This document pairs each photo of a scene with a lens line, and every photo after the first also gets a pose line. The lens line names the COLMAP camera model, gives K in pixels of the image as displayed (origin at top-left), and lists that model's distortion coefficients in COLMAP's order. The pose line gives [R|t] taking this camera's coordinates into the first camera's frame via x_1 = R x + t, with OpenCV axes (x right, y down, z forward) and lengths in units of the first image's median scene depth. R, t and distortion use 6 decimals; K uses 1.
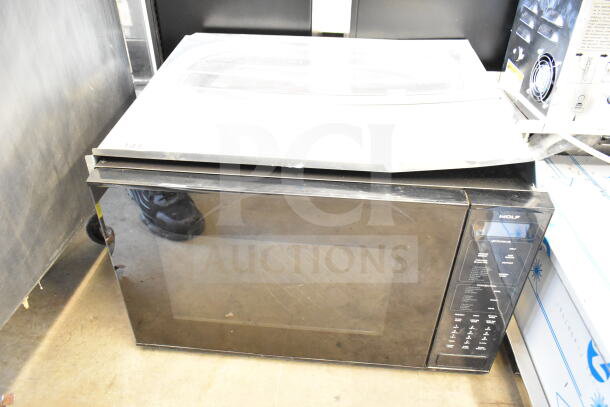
lens RADIAL K [[475.3, 0, 305.3], [0, 475.3, 204.3], [0, 0, 1]] dist [-0.003803, 0.002892]
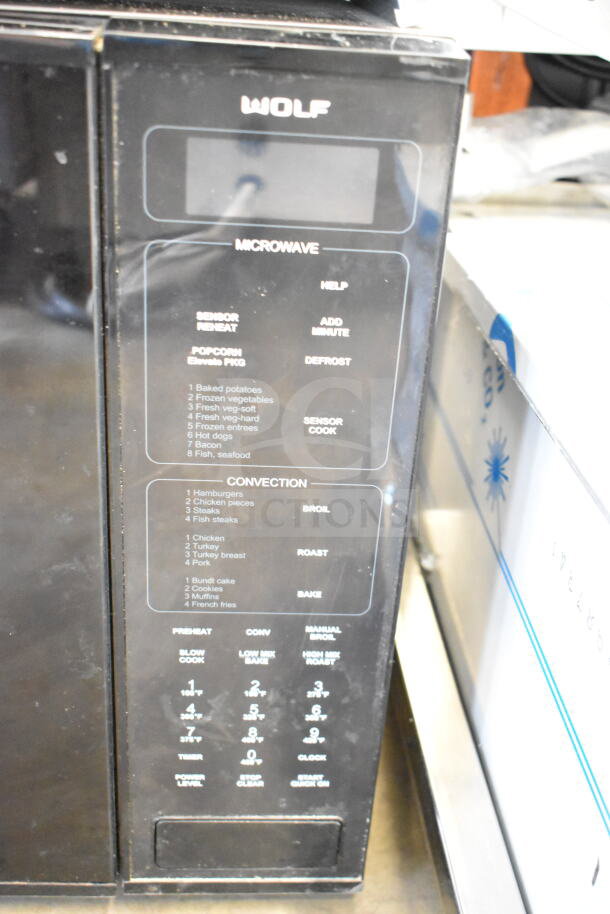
lens RADIAL K [[1005.2, 0, 305.0], [0, 1005.2, 456.4], [0, 0, 1]] dist [-0.027584, 0.000000]
pose [[0.990088, -0.019209, 0.139127, 0.310118], [0.039824, 0.988343, -0.146945, 0.220052], [-0.134683, 0.151029, 0.979311, 0.466748]]
